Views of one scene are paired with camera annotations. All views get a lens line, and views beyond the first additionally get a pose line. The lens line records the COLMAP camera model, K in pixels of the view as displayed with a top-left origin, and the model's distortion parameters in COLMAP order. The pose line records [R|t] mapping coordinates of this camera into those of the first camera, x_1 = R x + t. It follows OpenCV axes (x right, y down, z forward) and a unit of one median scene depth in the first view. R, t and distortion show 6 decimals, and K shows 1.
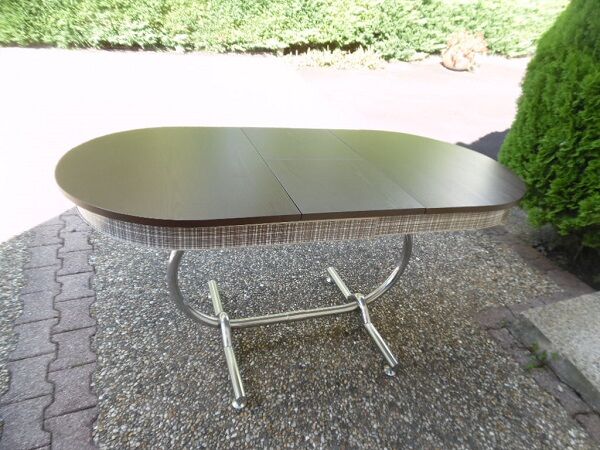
lens RADIAL K [[420.0, 0, 300.0], [0, 420.0, 225.0], [0, 0, 1]] dist [0.008026, 0.006196]
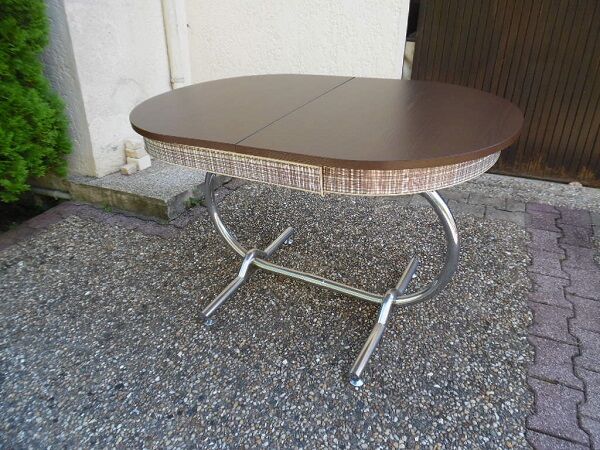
lens RADIAL K [[427.8, 0, 300.0], [0, 427.8, 225.0], [0, 0, 1]] dist [0.010046, -0.009186]
pose [[-0.670822, -0.444781, 0.593437, -0.538060], [0.345127, 0.521035, 0.780647, -0.652971], [-0.656419, 0.728486, -0.196016, 1.216952]]
